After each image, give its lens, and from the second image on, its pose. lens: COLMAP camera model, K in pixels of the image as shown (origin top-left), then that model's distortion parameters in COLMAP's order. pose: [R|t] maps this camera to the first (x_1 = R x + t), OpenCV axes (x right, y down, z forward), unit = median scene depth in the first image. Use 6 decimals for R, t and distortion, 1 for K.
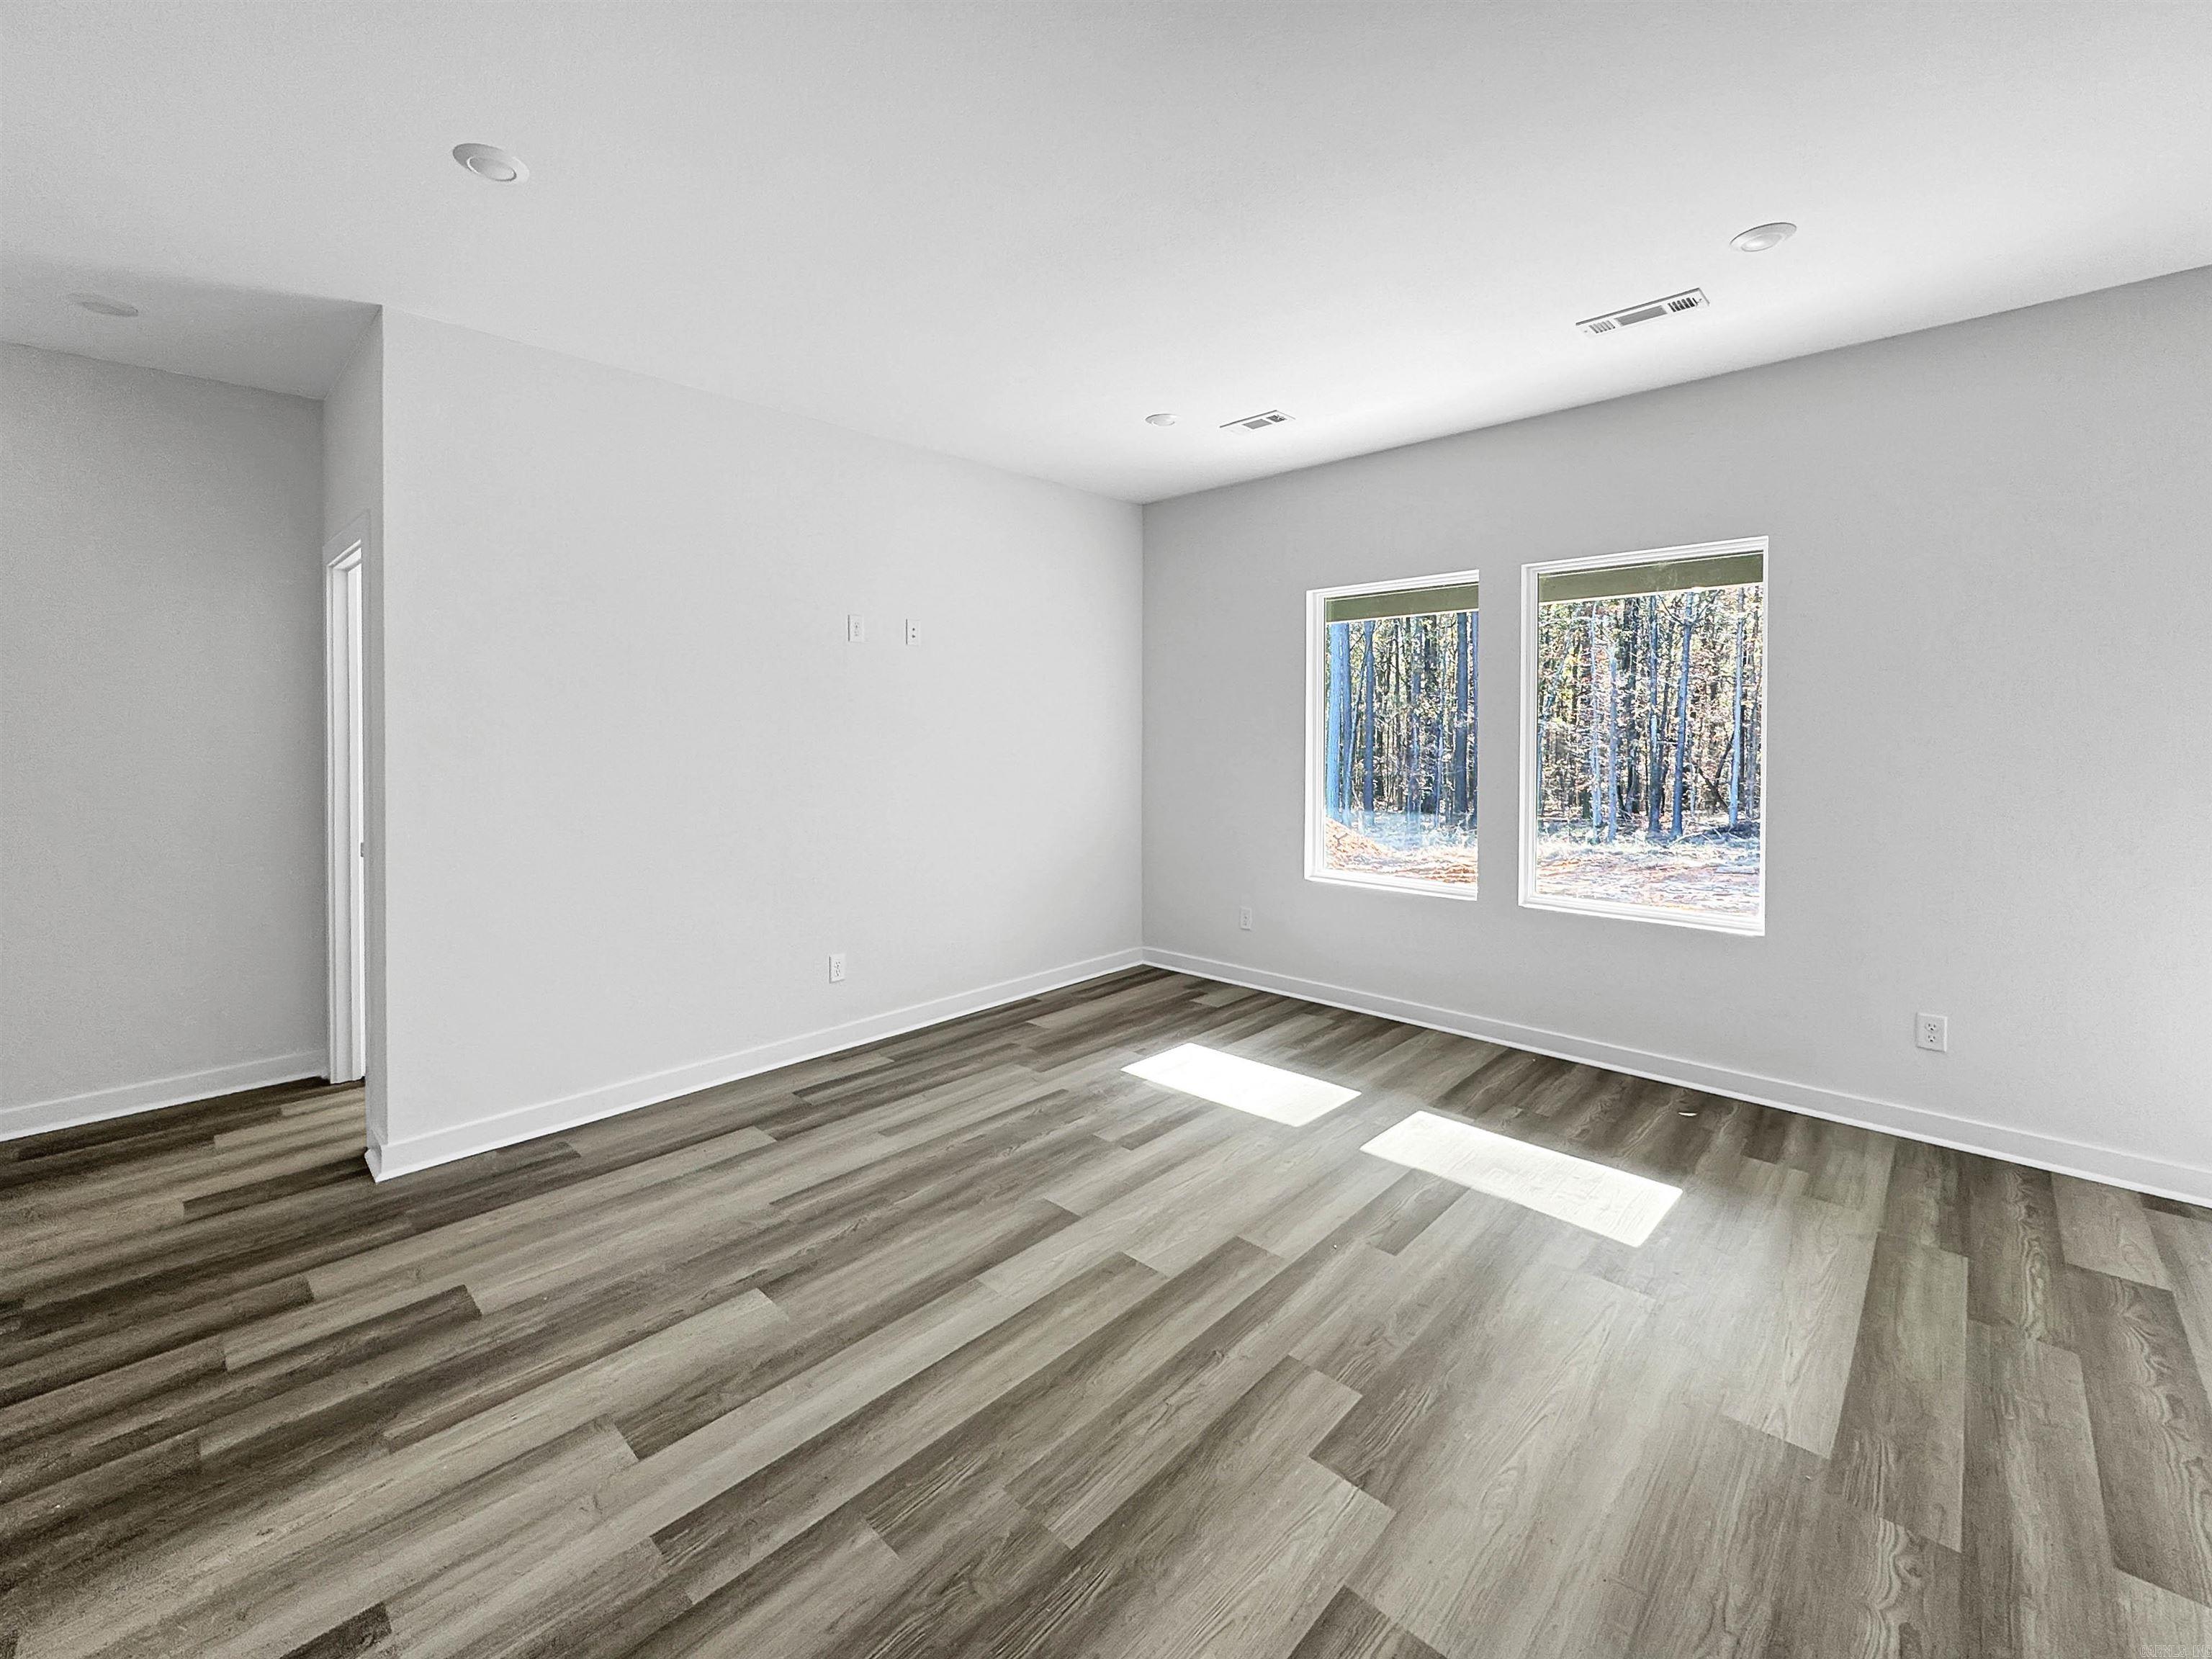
lens RADIAL K [[907.3, 0, 1096.0], [0, 907.3, 826.1], [0, 0, 1]] dist [-0.002199, 0.000848]
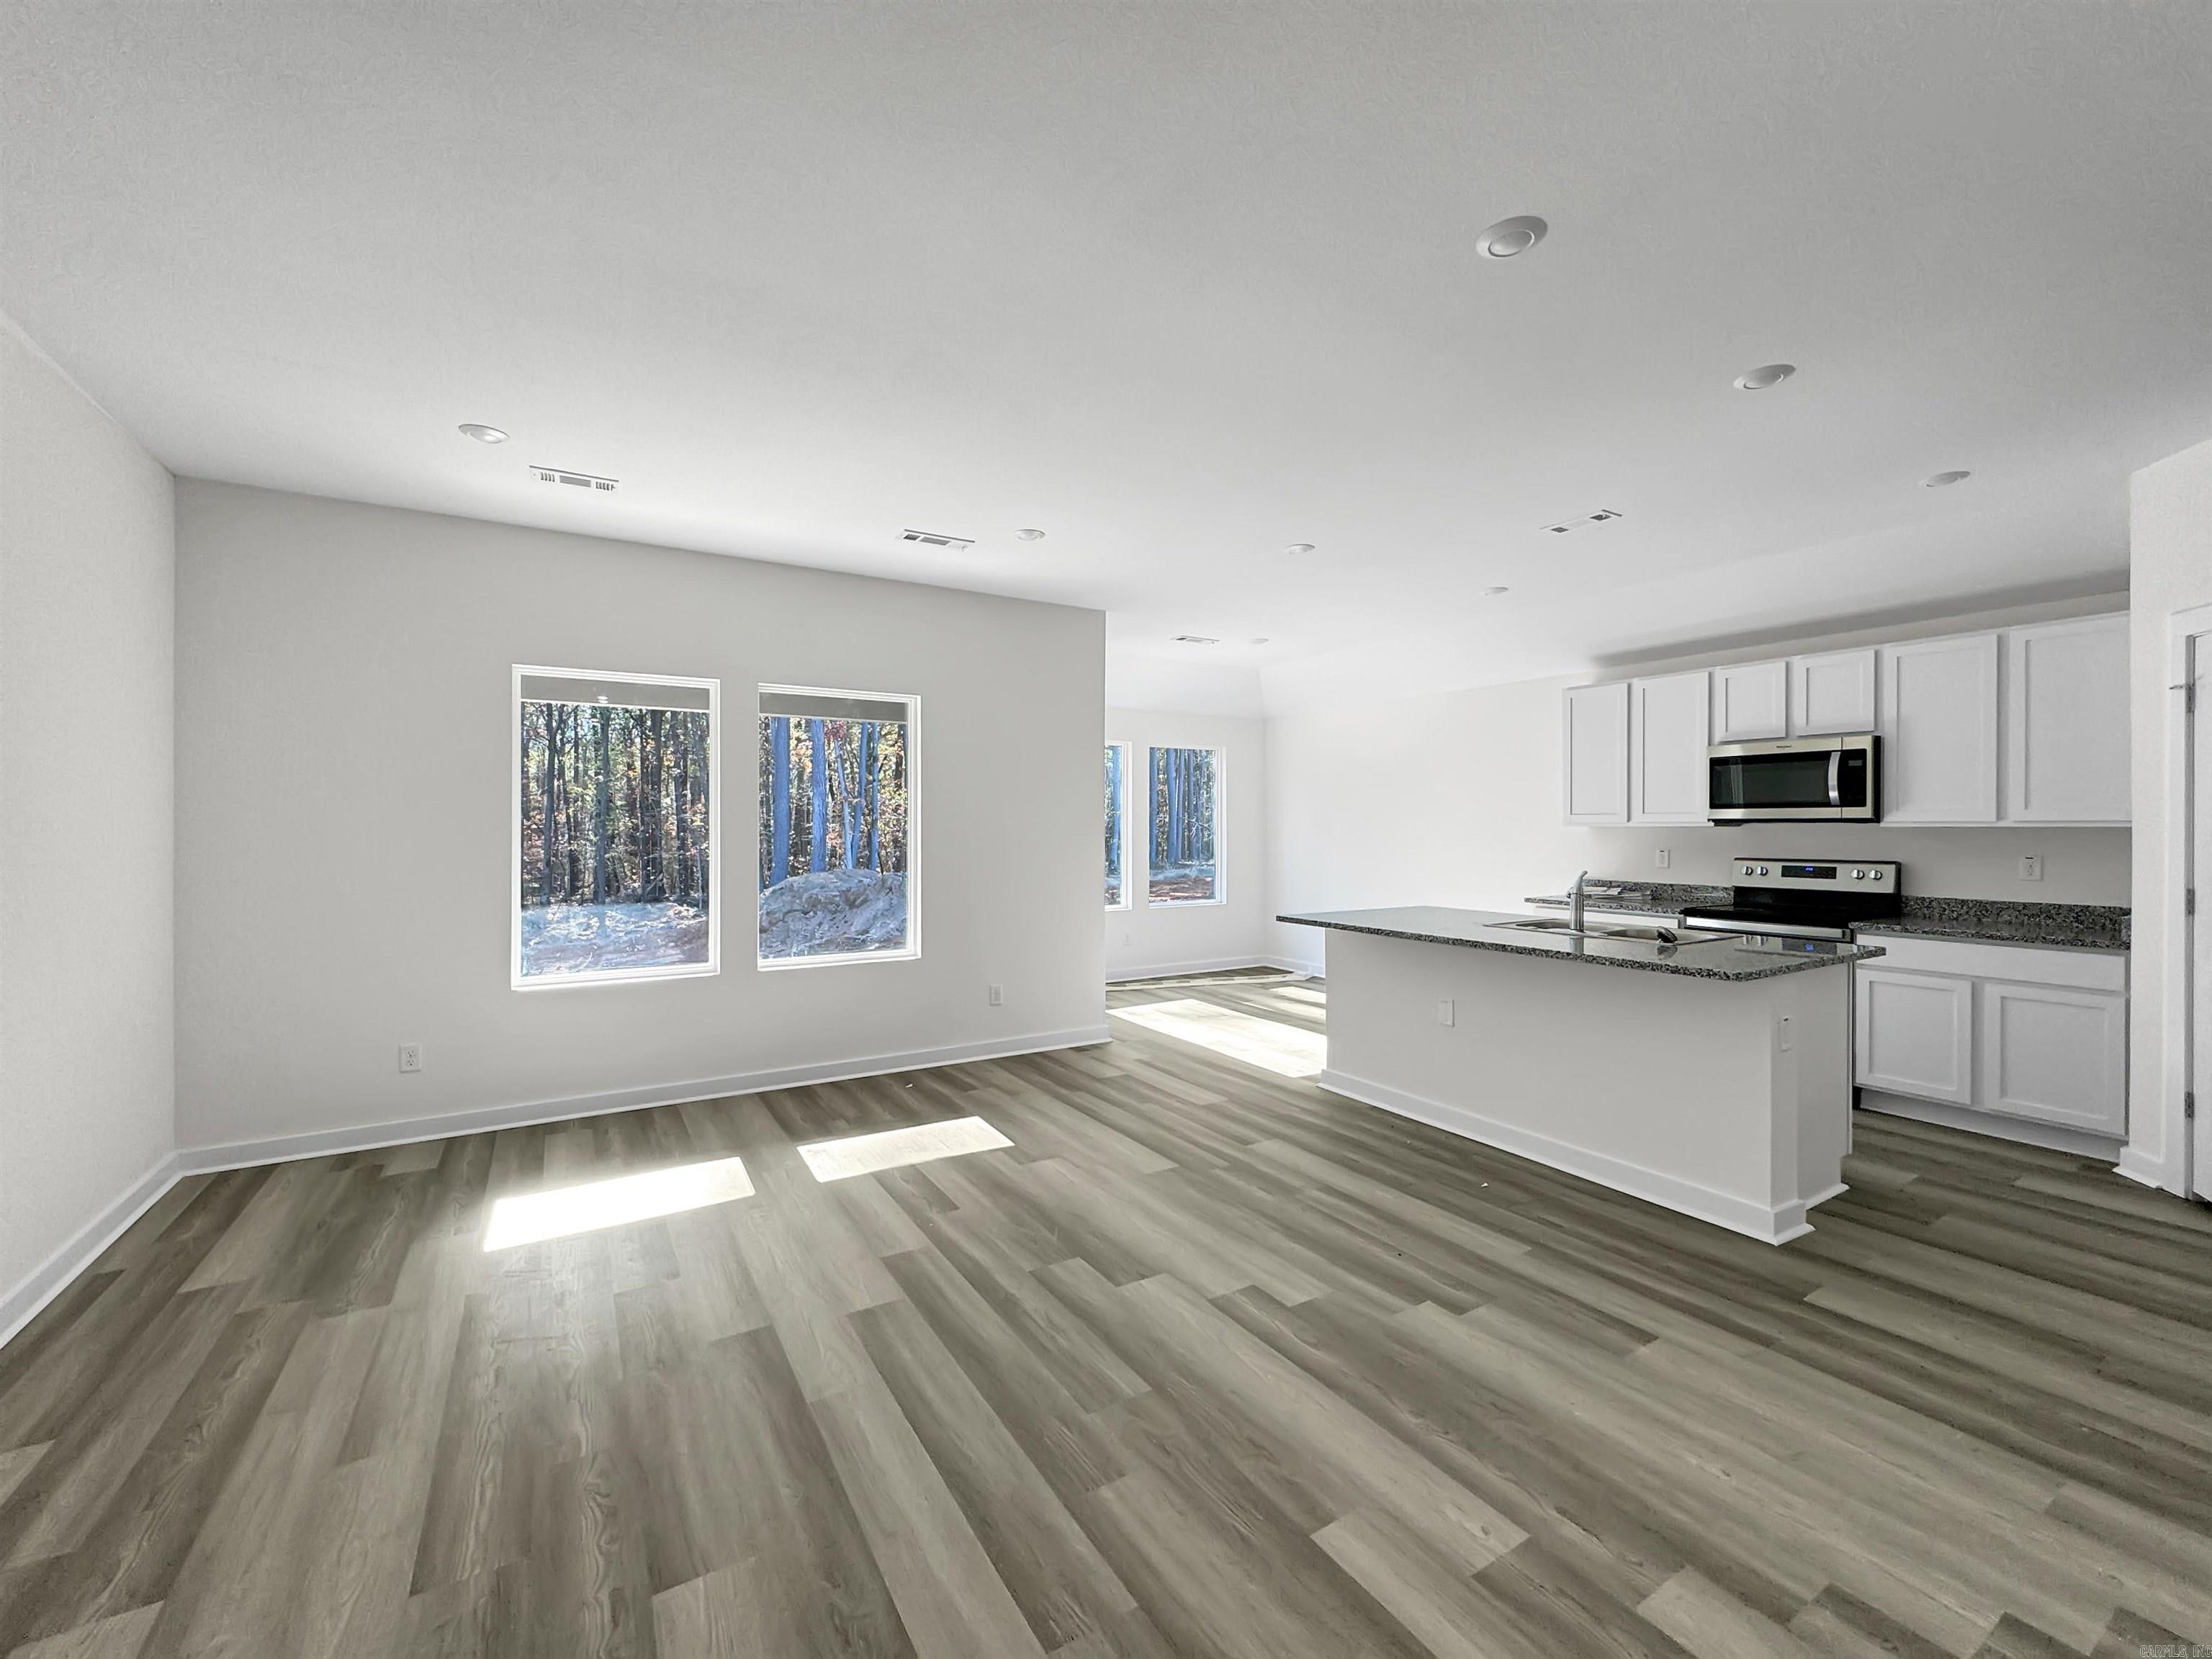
lens RADIAL K [[907.3, 0, 1101.1], [0, 907.3, 832.6], [0, 0, 1]] dist [-0.002199, 0.000848]
pose [[0.254119, -0.001184, 0.967172, -0.797868], [0.097816, 0.994903, -0.024483, -0.022753], [-0.962214, 0.100826, 0.252940, 0.355500]]
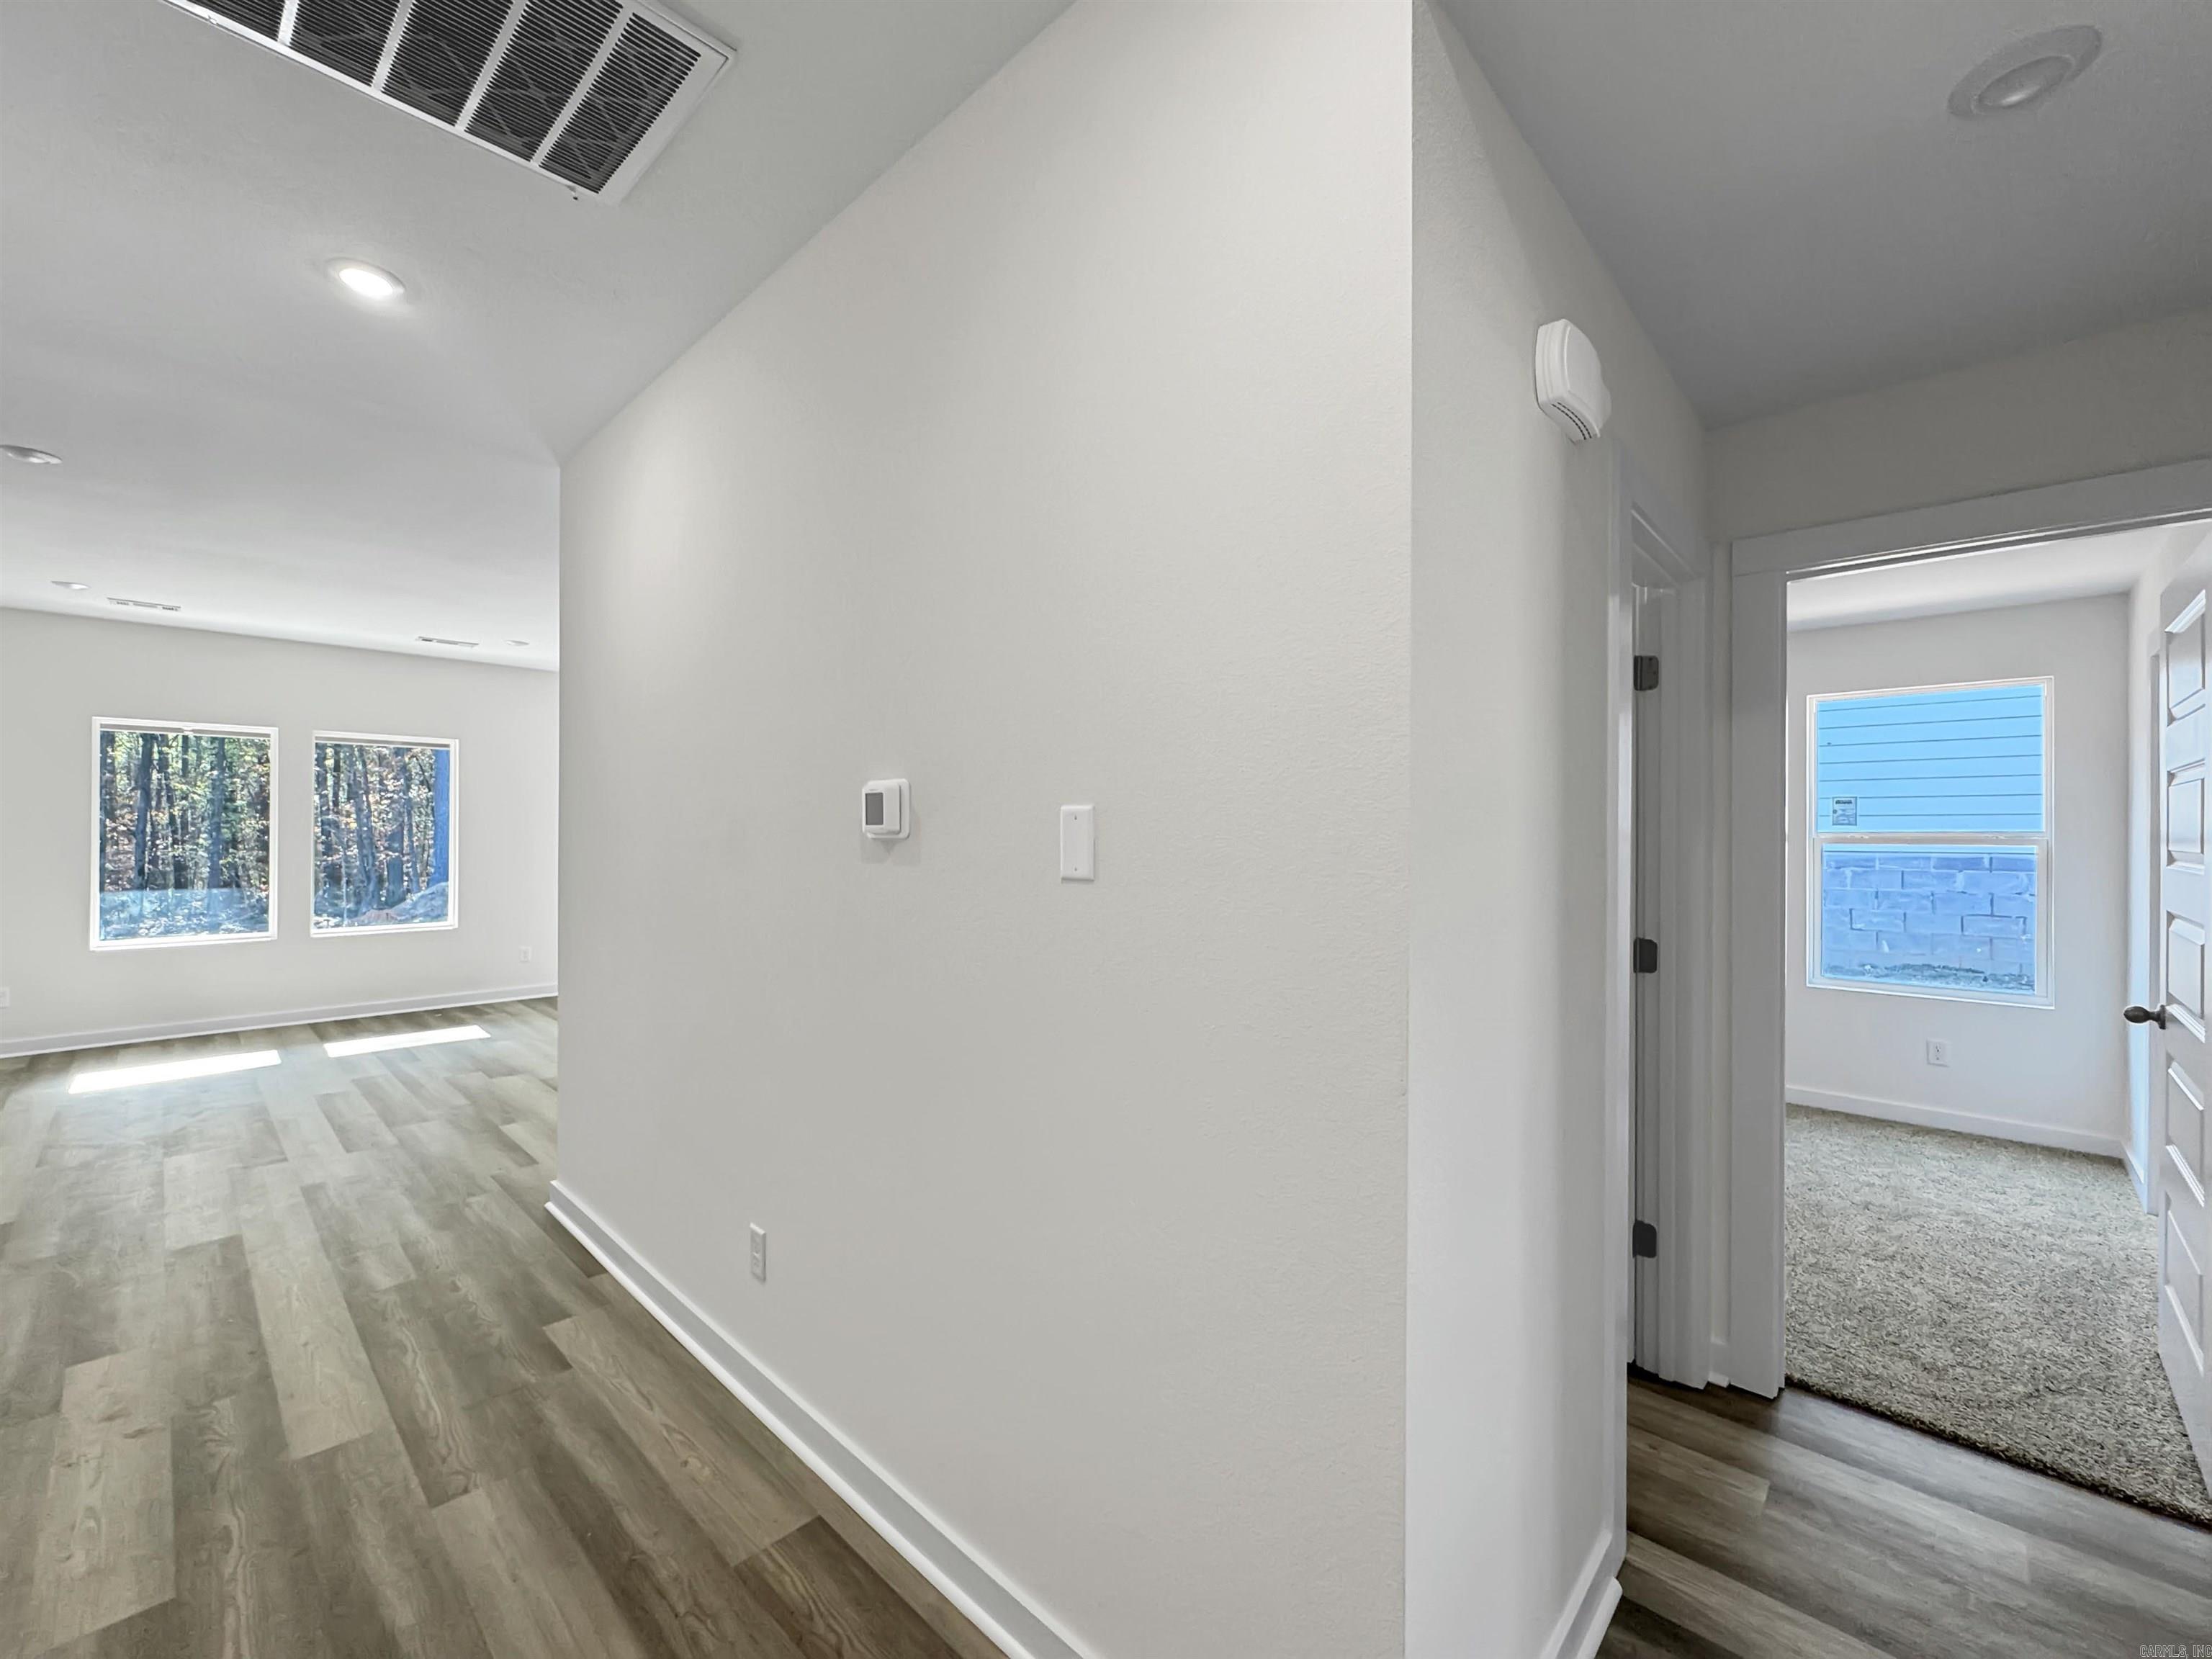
lens RADIAL K [[907.3, 0, 1099.2], [0, 907.3, 828.0], [0, 0, 1]] dist [-0.002199, 0.000848]
pose [[-0.007023, 0.007735, 0.999945, -1.726081], [0.100059, 0.994957, -0.006993, 0.072871], [-0.994957, 0.100004, -0.007761, -0.652653]]
